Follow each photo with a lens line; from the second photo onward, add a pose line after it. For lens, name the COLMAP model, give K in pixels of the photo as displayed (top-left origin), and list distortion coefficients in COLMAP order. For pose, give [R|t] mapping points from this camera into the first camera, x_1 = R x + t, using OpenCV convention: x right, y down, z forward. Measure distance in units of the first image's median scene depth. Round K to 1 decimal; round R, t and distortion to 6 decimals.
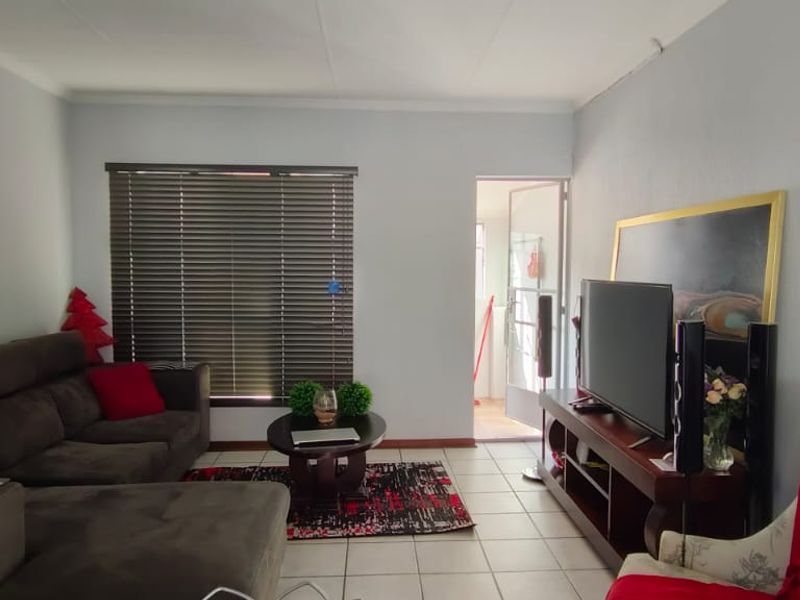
lens RADIAL K [[625.7, 0, 410.3], [0, 625.7, 303.4], [0, 0, 1]] dist [-0.017128, 0.003352]
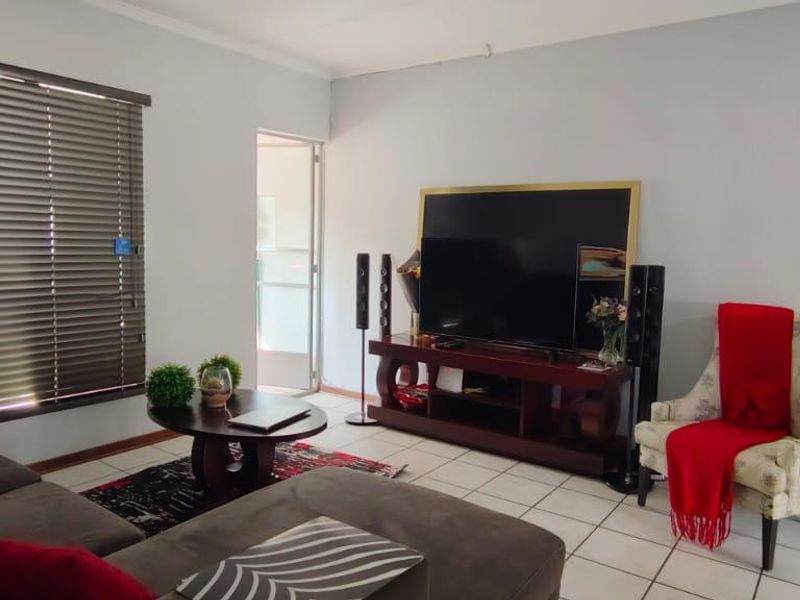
lens RADIAL K [[625.7, 0, 410.3], [0, 625.7, 303.4], [0, 0, 1]] dist [-0.017128, 0.003352]
pose [[0.626208, -0.070715, 0.776442, -0.508593], [0.026949, 0.997246, 0.069090, 0.001085], [-0.779190, -0.022340, 0.626390, 0.231869]]
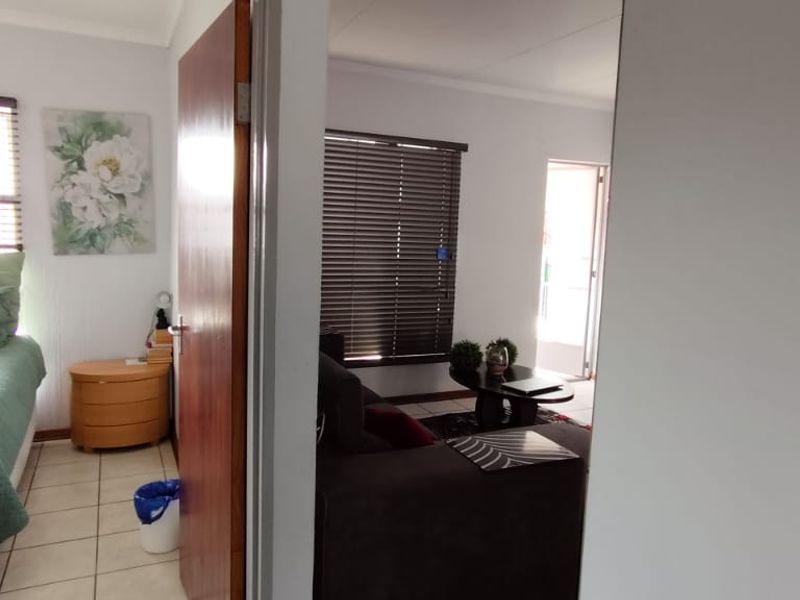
lens RADIAL K [[610.3, 0, 400.0], [0, 610.3, 300.0], [0, 0, 1]] dist [0.003743, 0.003534]
pose [[0.927036, -0.018645, 0.374509, -0.592001], [-0.006704, 0.997779, 0.066270, -0.015657], [-0.374913, -0.063945, 0.924852, 0.039279]]
